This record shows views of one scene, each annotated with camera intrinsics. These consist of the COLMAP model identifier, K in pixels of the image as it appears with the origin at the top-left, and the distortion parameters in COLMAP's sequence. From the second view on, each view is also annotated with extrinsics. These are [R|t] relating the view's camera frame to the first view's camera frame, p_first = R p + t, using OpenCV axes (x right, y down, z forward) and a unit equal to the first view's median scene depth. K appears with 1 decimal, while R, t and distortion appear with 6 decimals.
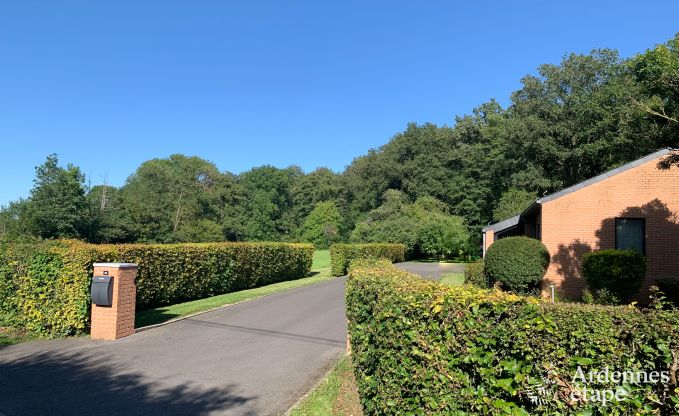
lens RADIAL K [[519.0, 0, 339.5], [0, 519.0, 208.0], [0, 0, 1]] dist [-0.006912, -0.004524]
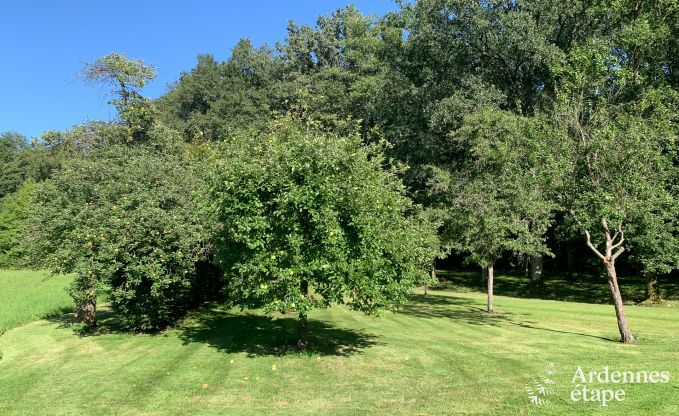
lens RADIAL K [[519.0, 0, 339.5], [0, 519.0, 208.0], [0, 0, 1]] dist [-0.006912, -0.004524]
pose [[0.921320, 0.042494, 0.386476, 0.090697], [-0.032429, 0.998945, -0.032529, 0.041460], [-0.387451, 0.017436, 0.921725, 0.612651]]
